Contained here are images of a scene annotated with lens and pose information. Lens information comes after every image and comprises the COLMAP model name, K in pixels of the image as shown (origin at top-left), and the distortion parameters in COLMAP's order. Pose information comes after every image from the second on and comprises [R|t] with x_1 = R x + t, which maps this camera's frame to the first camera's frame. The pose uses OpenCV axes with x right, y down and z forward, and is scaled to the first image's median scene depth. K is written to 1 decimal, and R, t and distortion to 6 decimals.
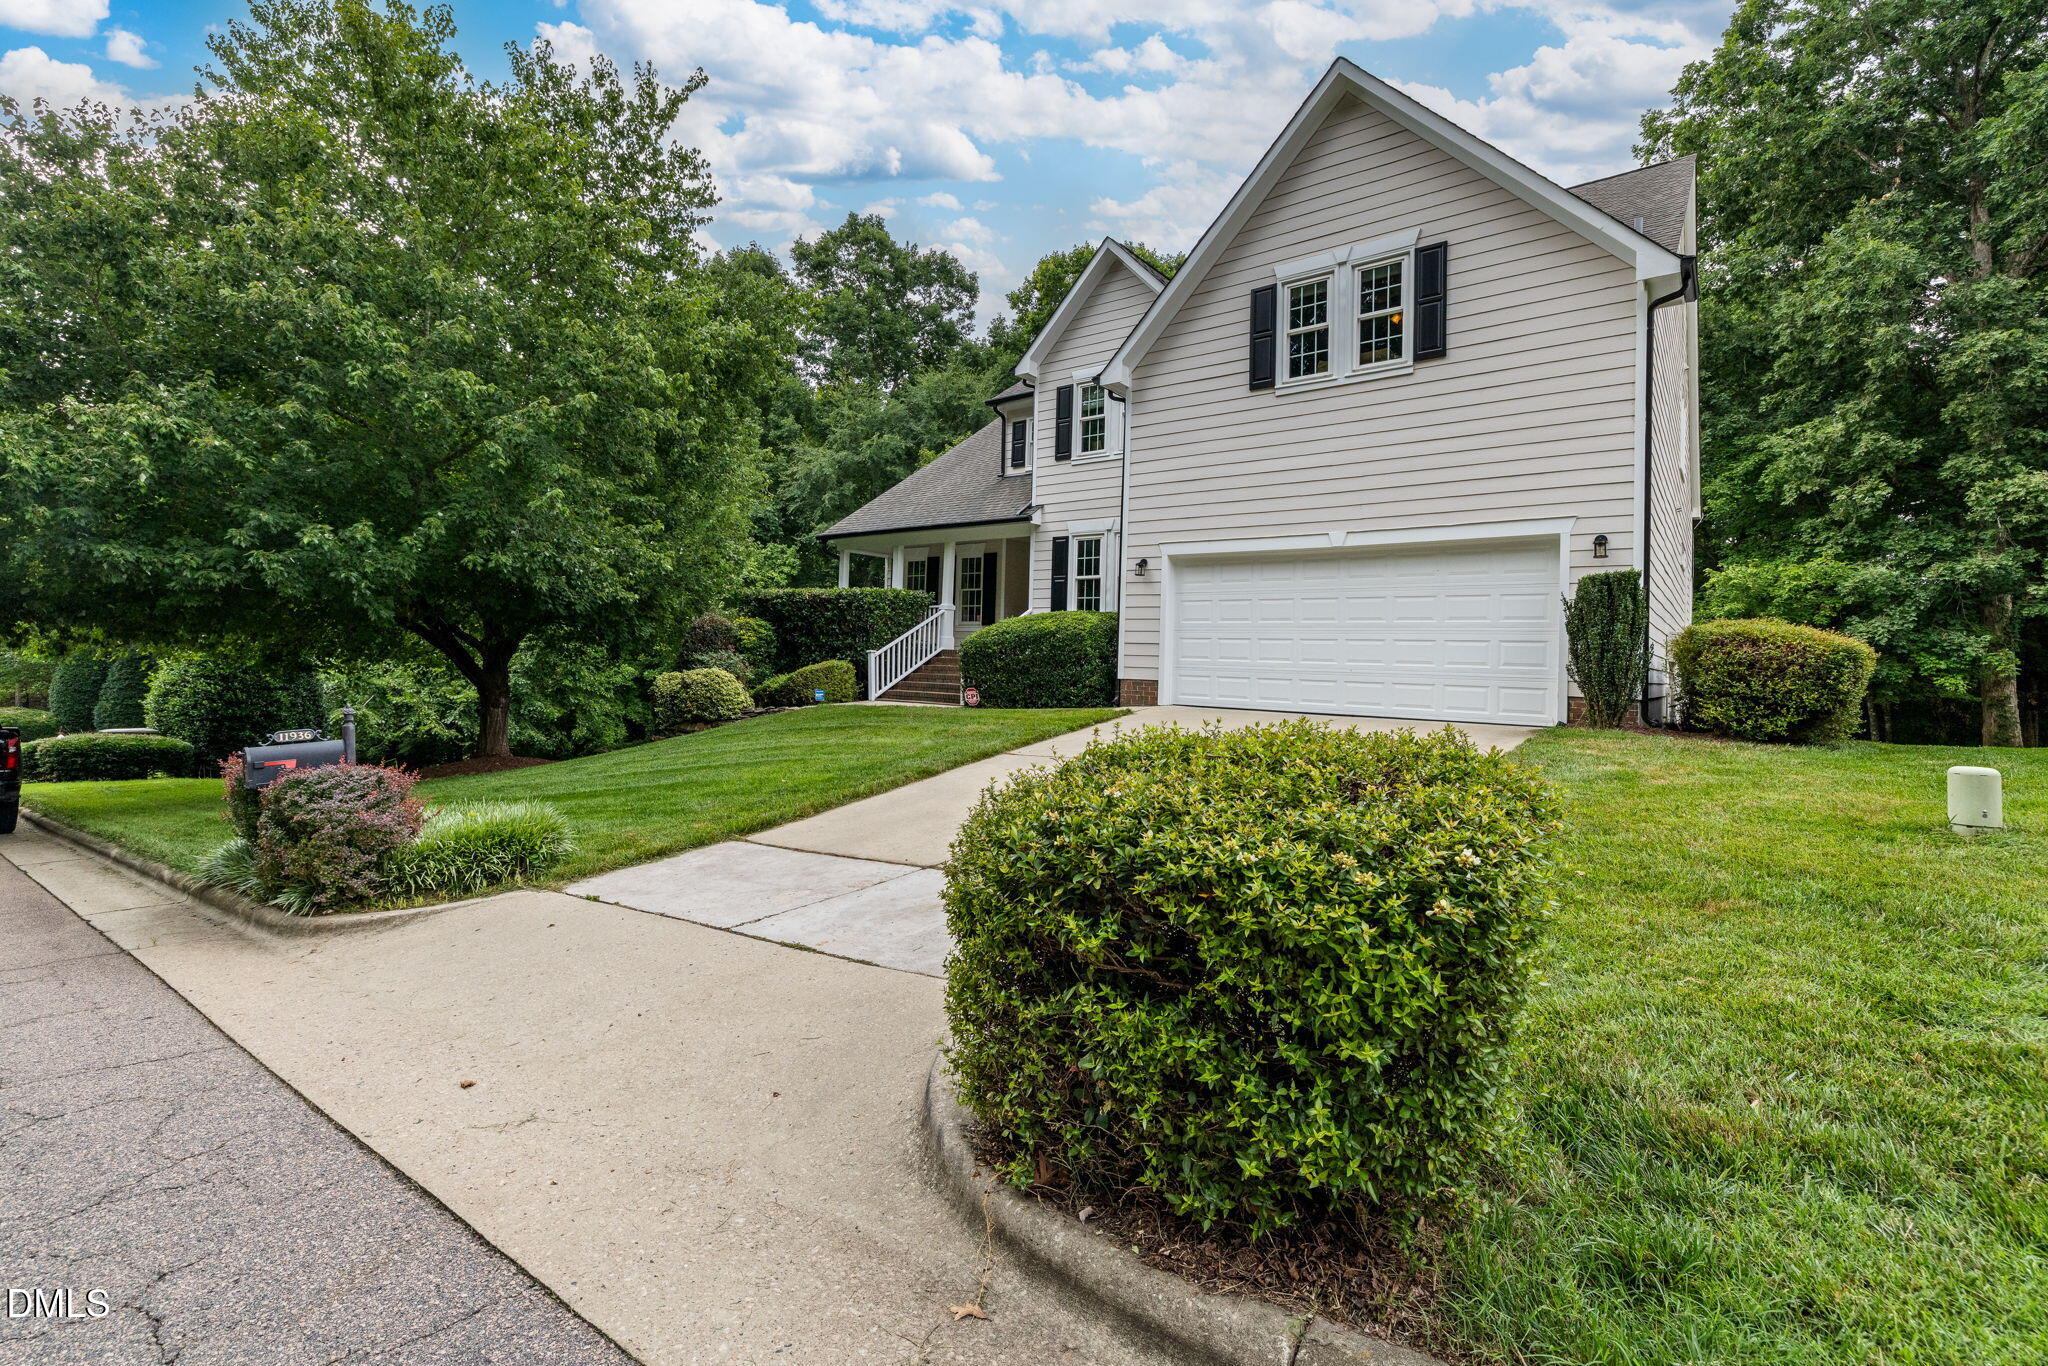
lens RADIAL K [[906.1, 0, 1013.8], [0, 906.1, 639.7], [0, 0, 1]] dist [0.000572, 0.000681]
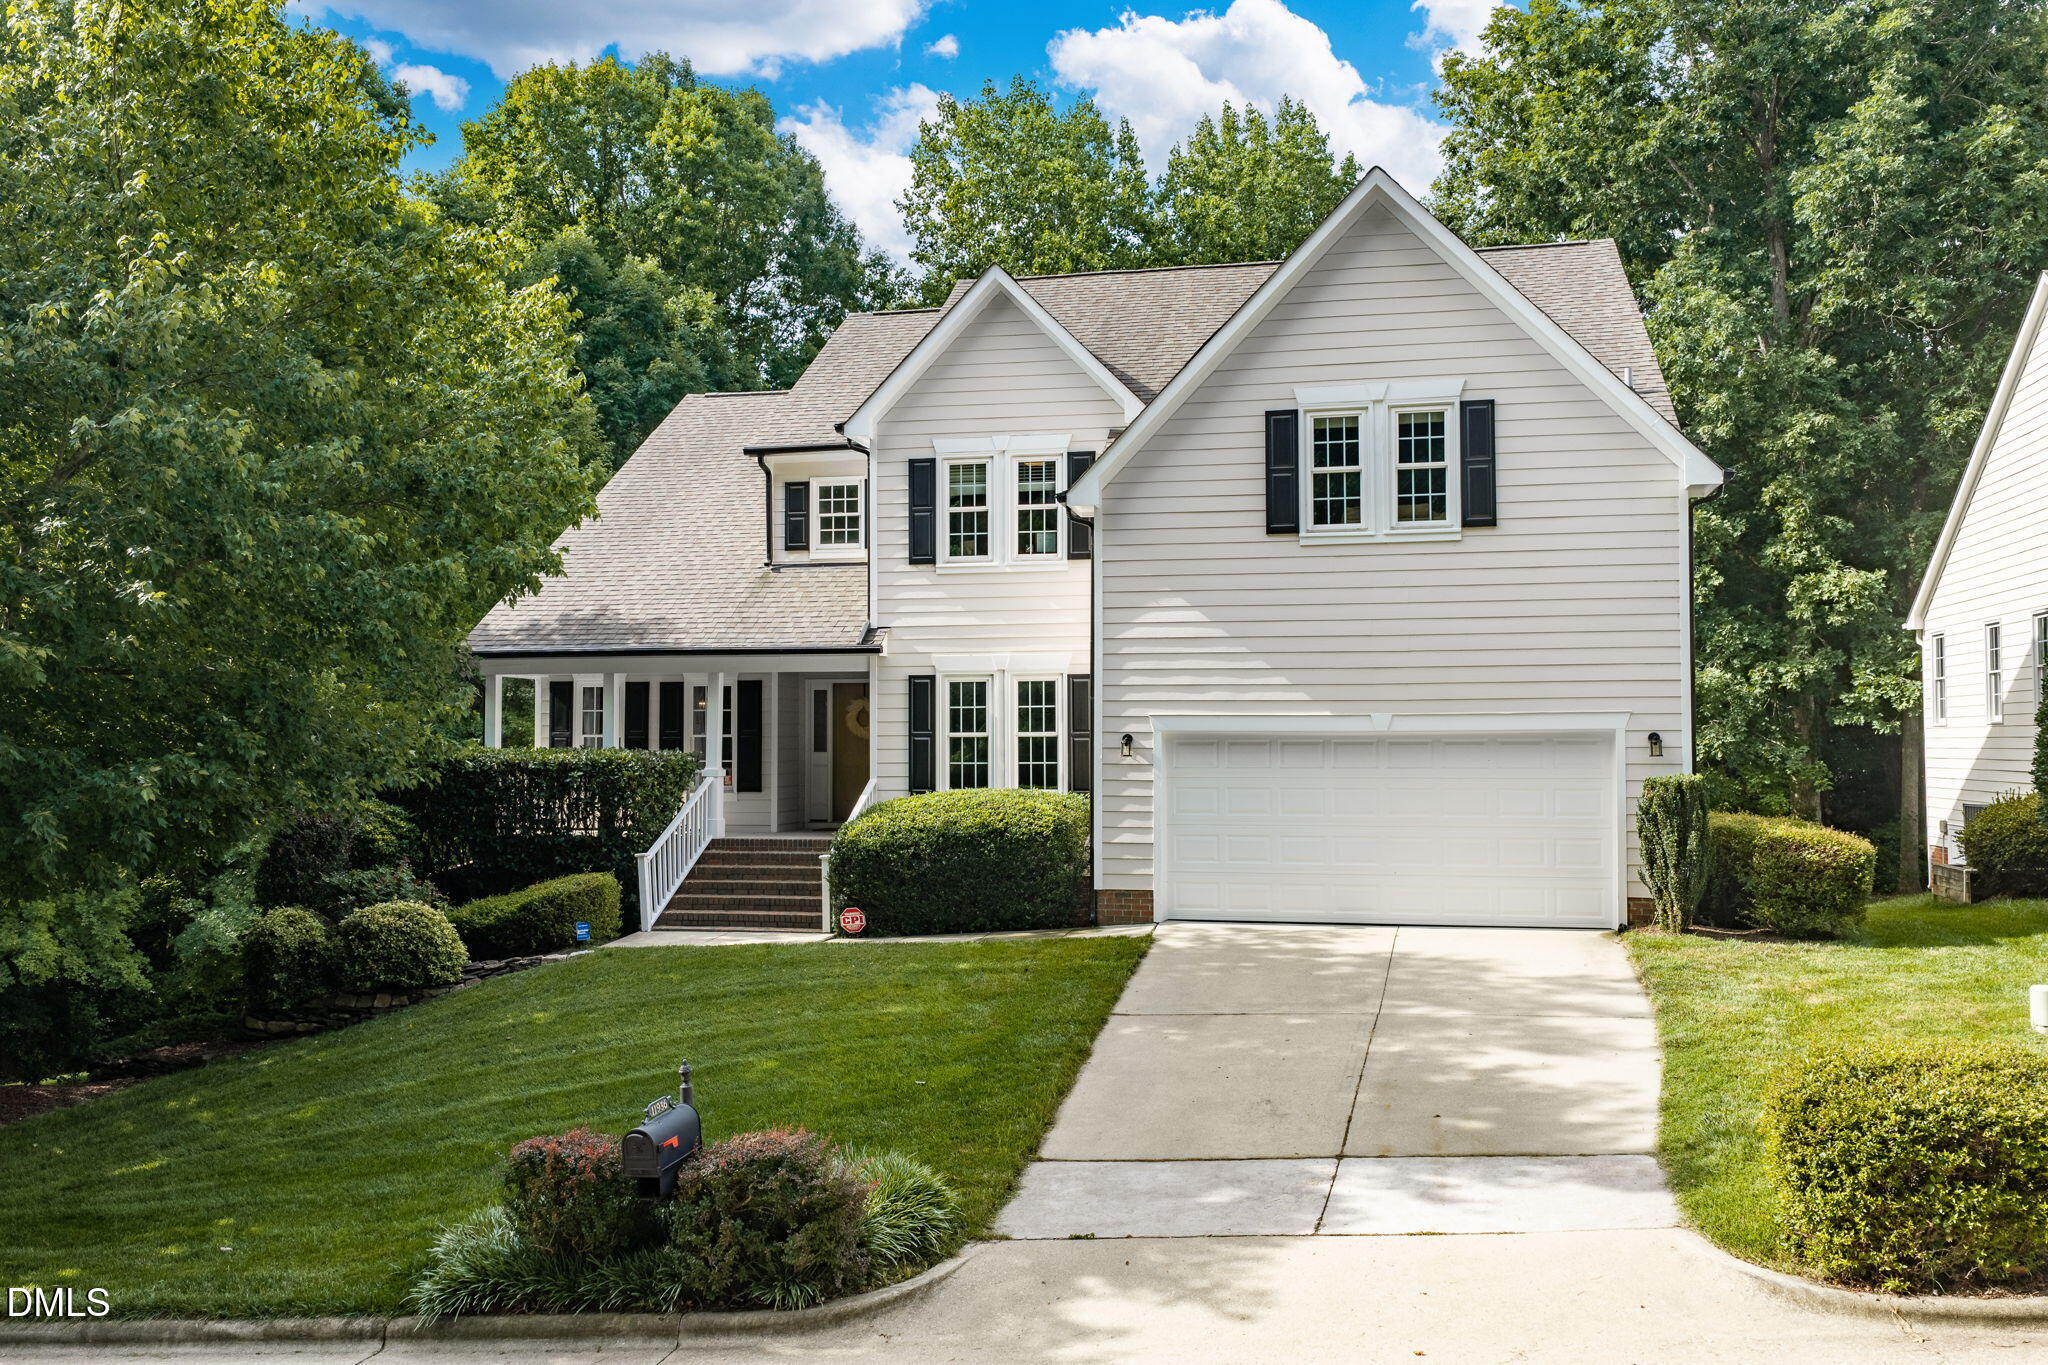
lens RADIAL K [[1692.7, 0, 1031.6], [0, 1692.7, 690.4], [0, 0, 1]] dist [0.011348, -0.012916]
pose [[0.897085, -0.018502, 0.441470, -0.445035], [0.019317, 0.999810, 0.002647, -0.103331], [-0.441435, 0.006153, 0.897272, -0.204651]]
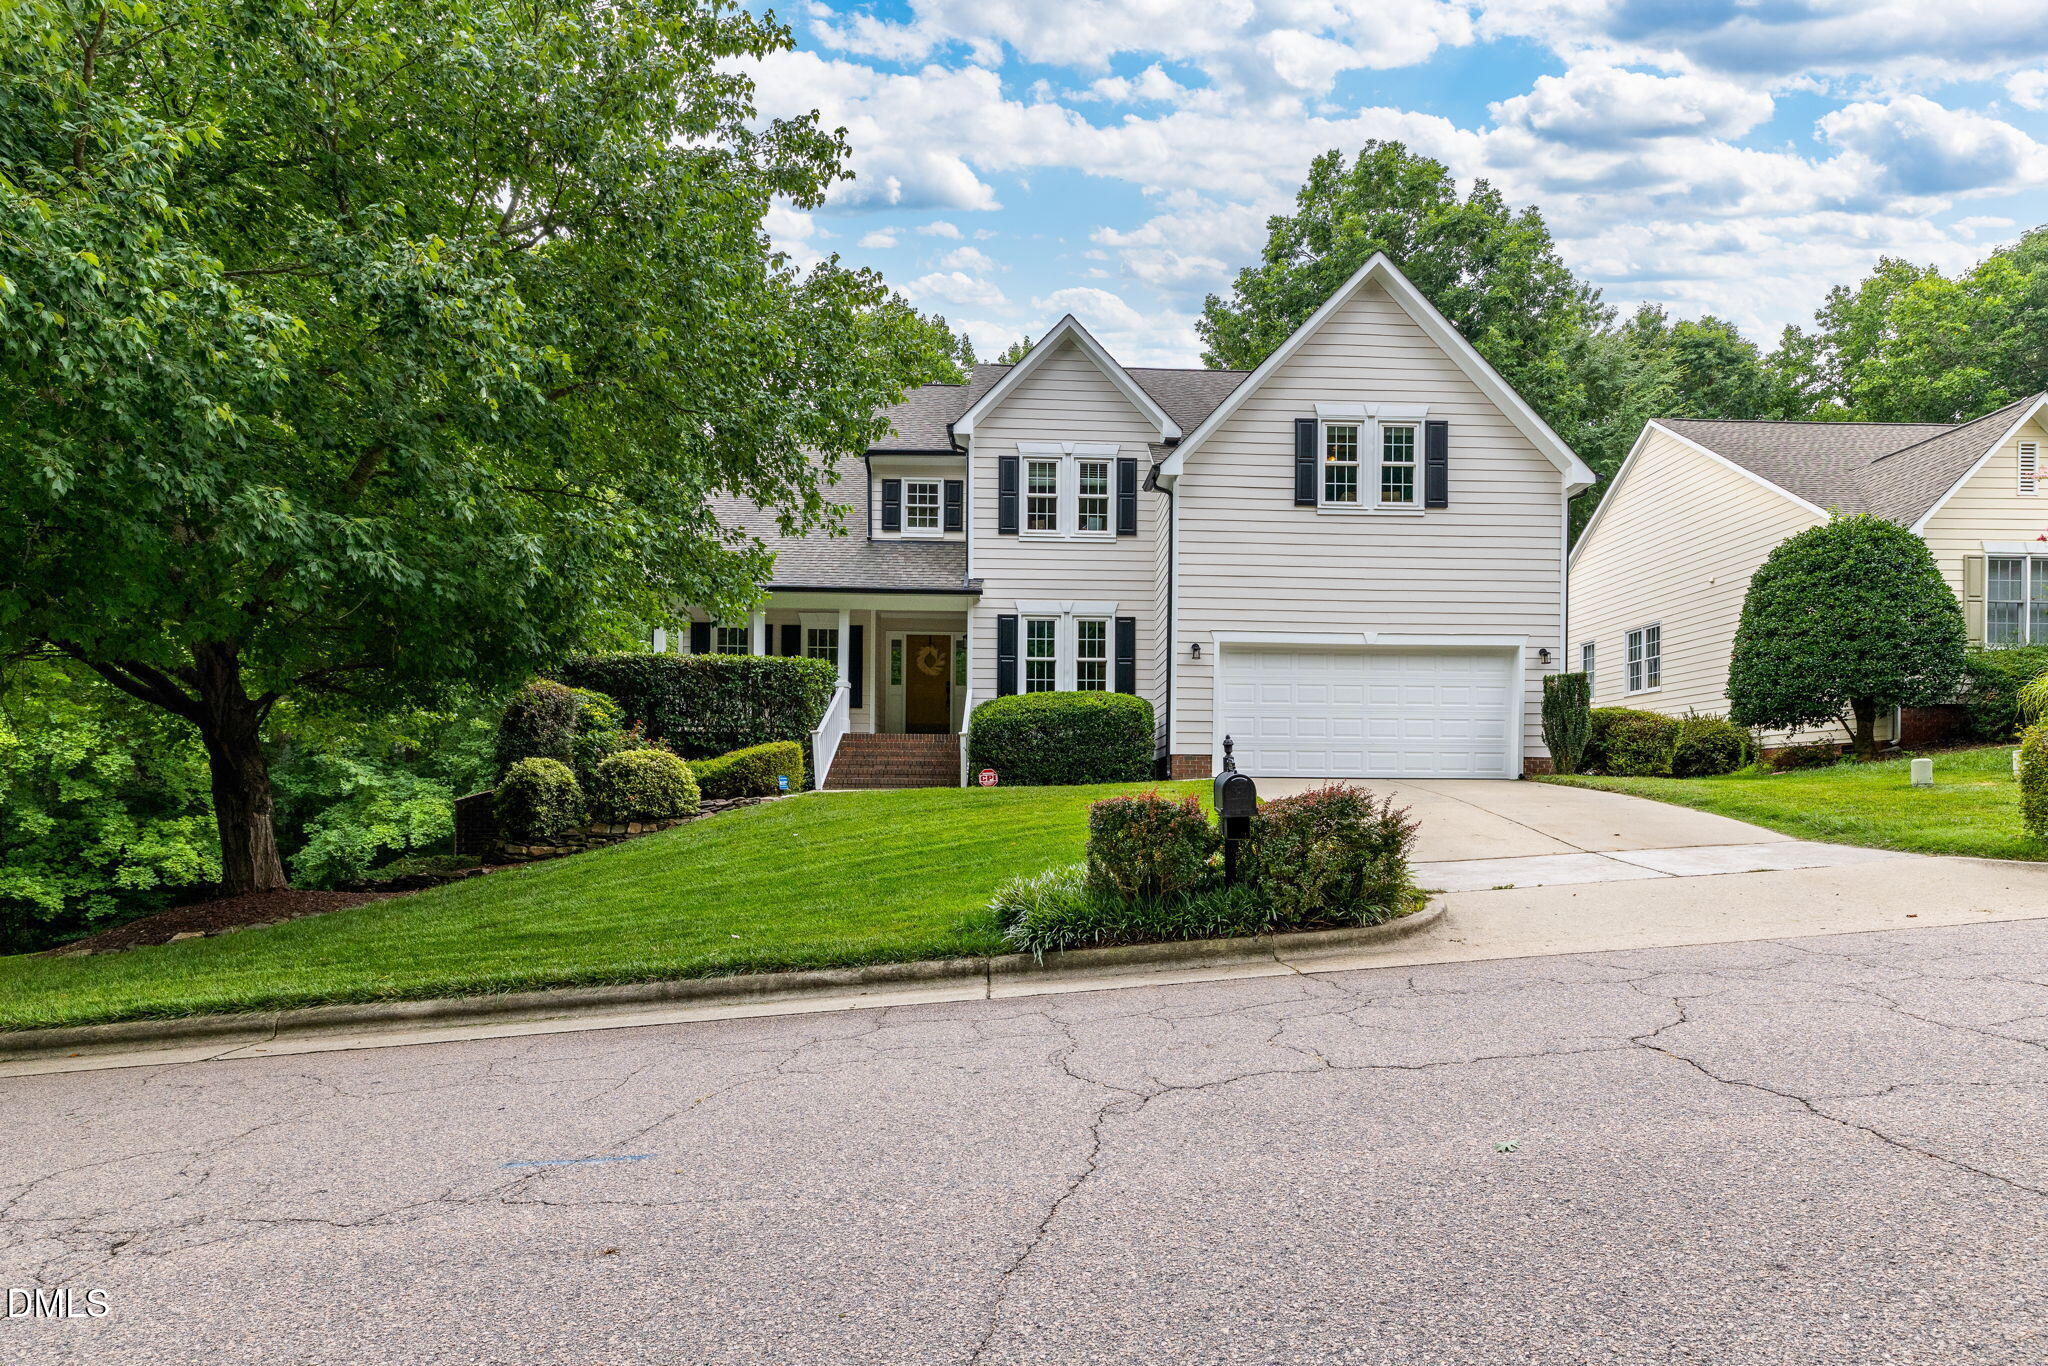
lens RADIAL K [[1053.5, 0, 1064.3], [0, 1053.5, 806.6], [0, 0, 1]] dist [-0.003694, 0.000262]
pose [[0.759925, -0.029346, 0.649348, -0.628791], [-0.000211, 0.998969, 0.045392, 0.038377], [-0.650011, -0.034631, 0.759135, 0.106601]]
